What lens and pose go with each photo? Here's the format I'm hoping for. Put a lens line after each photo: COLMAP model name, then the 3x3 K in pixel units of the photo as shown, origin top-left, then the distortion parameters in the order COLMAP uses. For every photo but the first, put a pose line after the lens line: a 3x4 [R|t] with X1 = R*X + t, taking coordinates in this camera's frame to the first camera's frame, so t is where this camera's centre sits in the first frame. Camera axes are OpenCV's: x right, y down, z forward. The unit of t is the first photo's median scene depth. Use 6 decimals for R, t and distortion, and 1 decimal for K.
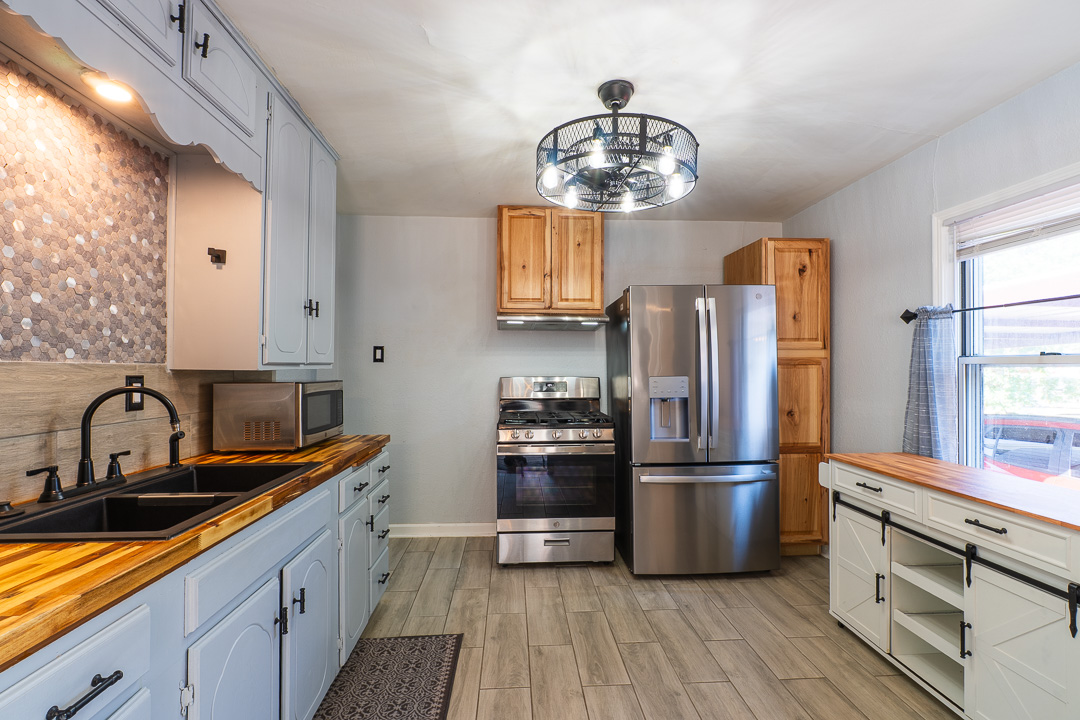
lens RADIAL K [[493.1, 0, 540.0], [0, 493.1, 360.0], [0, 0, 1]] dist [-0.008145, 0.000478]
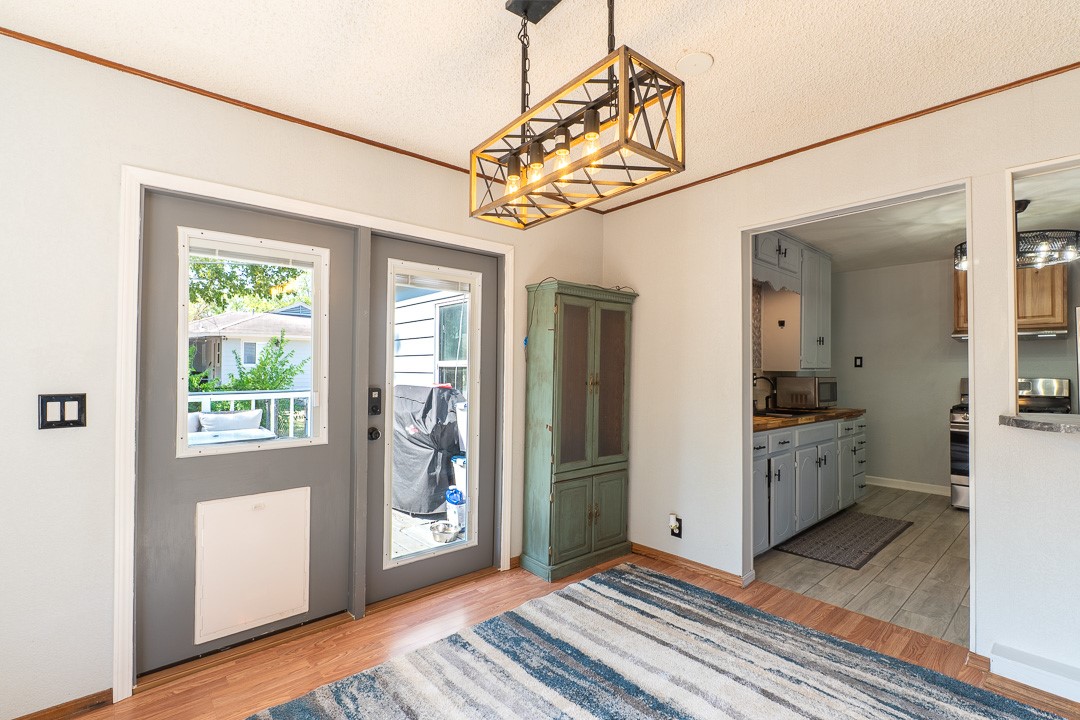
lens RADIAL K [[493.1, 0, 540.0], [0, 493.1, 360.0], [0, 0, 1]] dist [-0.008145, 0.000478]
pose [[0.626477, -0.016523, -0.779264, 0.274572], [0.008381, 0.999860, -0.014463, -0.004810], [0.779395, 0.002530, 0.626528, -0.824547]]
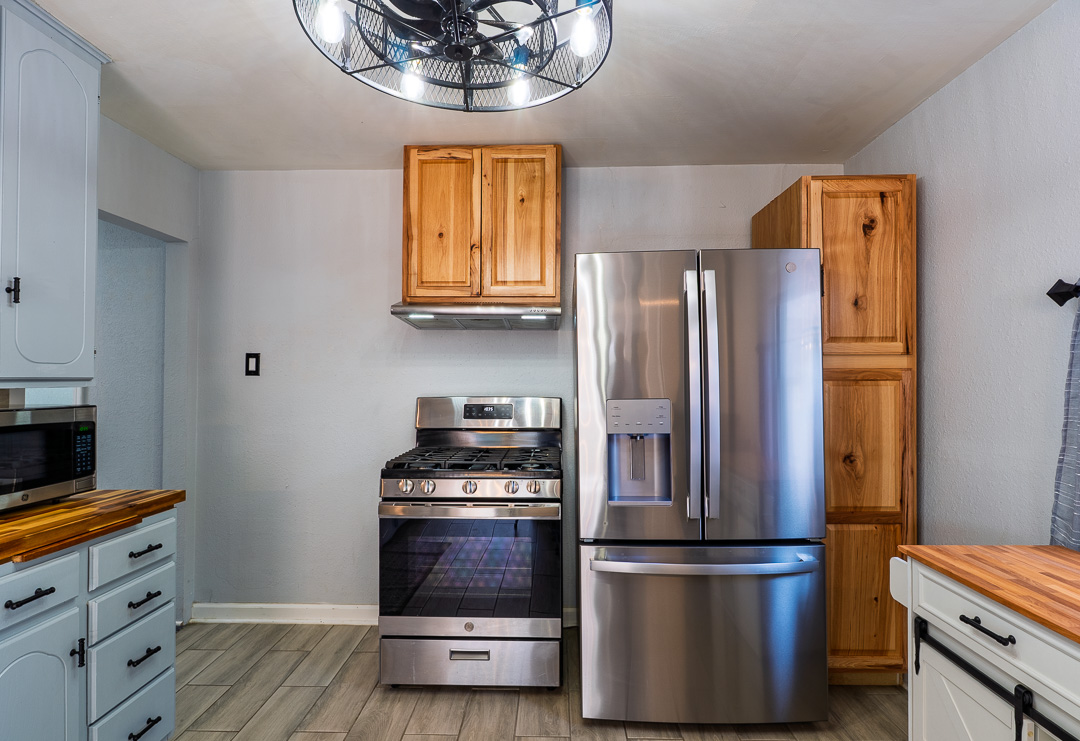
lens RADIAL K [[552.7, 0, 540.0], [0, 552.7, 370.5], [0, 0, 1]] dist [-0.002169, -0.001428]
pose [[0.996307, -0.001136, -0.085849, 0.181777], [0.001134, 0.999999, -0.000076, -0.002686], [0.085849, -0.000022, 0.996308, 0.275497]]
